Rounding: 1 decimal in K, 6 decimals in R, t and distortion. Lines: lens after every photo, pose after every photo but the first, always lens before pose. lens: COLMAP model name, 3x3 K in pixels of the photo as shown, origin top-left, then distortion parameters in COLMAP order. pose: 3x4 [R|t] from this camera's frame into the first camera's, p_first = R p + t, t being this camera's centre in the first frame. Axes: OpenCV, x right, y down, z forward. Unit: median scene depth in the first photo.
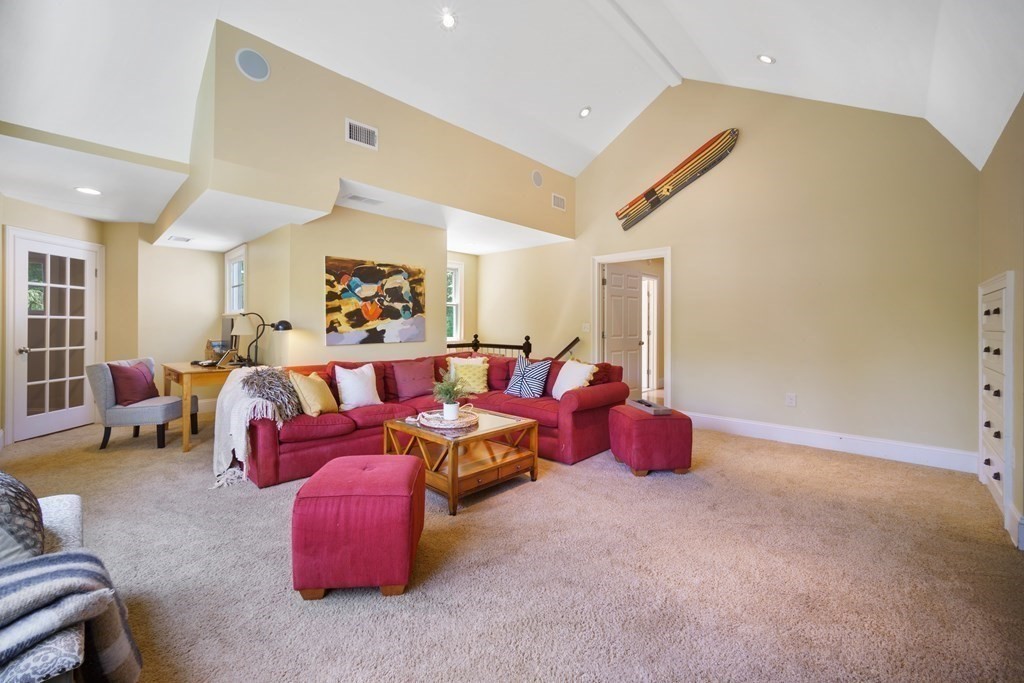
lens RADIAL K [[414.8, 0, 510.8], [0, 414.8, 330.5], [0, 0, 1]] dist [-0.003063, 0.000090]
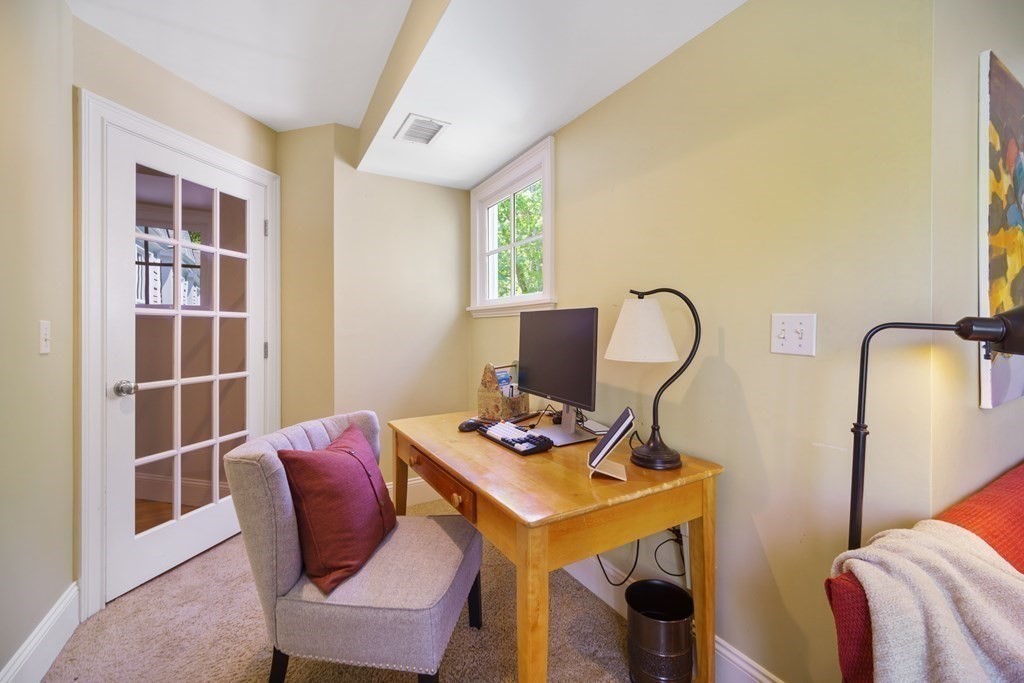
lens RADIAL K [[414.8, 0, 511.9], [0, 414.8, 337.5], [0, 0, 1]] dist [-0.003063, 0.000090]
pose [[0.961492, 0.002202, -0.274823, -0.606638], [0.000073, 0.999966, 0.008268, -0.007757], [0.274832, -0.007970, 0.961459, 0.629283]]
